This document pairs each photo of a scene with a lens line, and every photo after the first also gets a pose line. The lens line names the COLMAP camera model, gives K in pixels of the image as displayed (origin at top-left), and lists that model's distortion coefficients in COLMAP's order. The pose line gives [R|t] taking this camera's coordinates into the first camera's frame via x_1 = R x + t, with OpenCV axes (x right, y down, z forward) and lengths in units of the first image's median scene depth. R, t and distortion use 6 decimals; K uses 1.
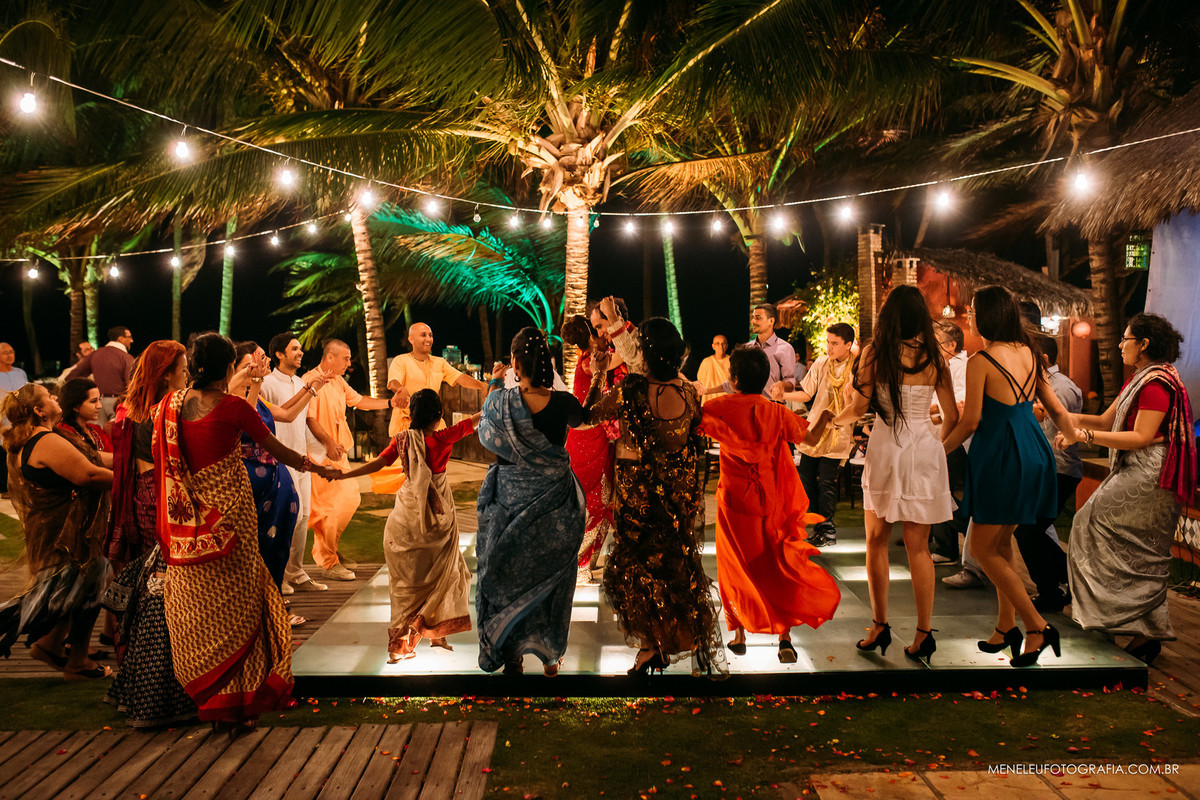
lens RADIAL K [[1187.7, 0, 600.0], [0, 1187.7, 400.0], [0, 0, 1]] dist [-0.034993, 0.023371]
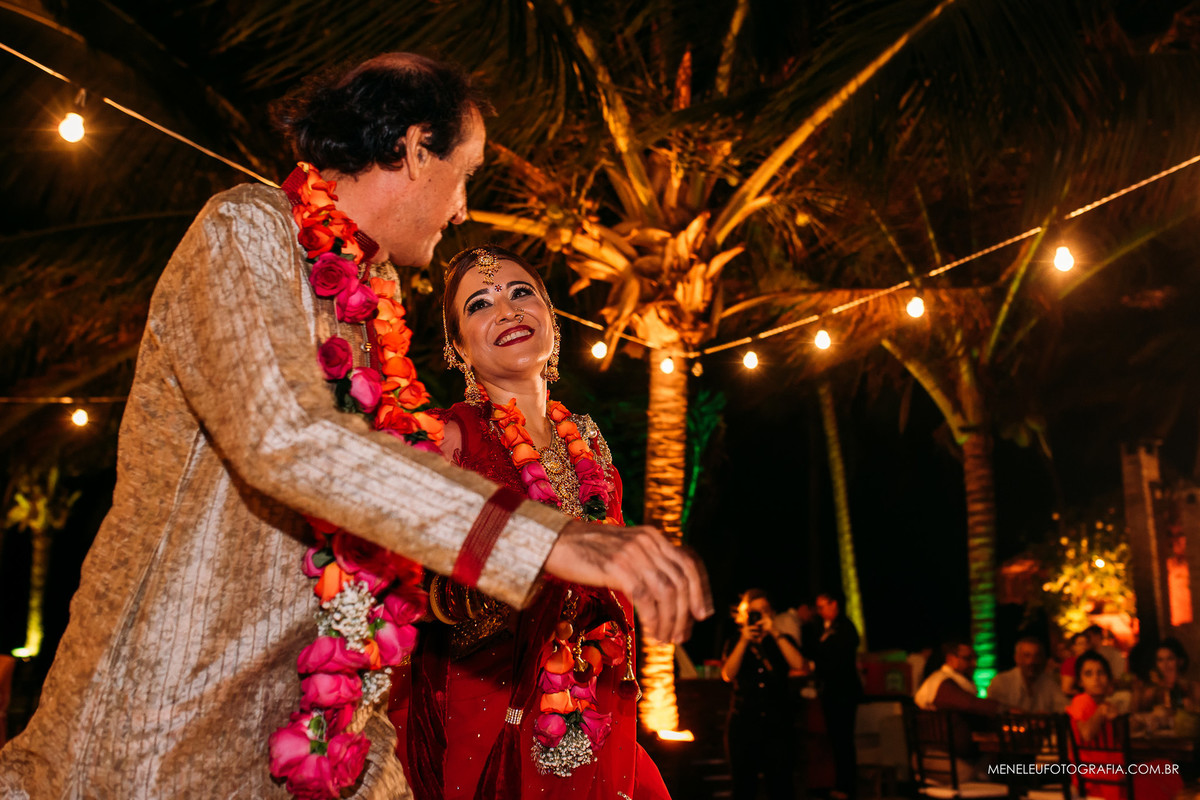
lens RADIAL K [[1423.3, 0, 647.2], [0, 1423.3, 347.9], [0, 0, 1]] dist [0.002550, 0.003878]
pose [[0.996643, -0.010731, -0.081164, 0.028623], [-0.010507, 0.966409, -0.256795, 0.018784], [0.081194, 0.256785, 0.963052, 0.329277]]
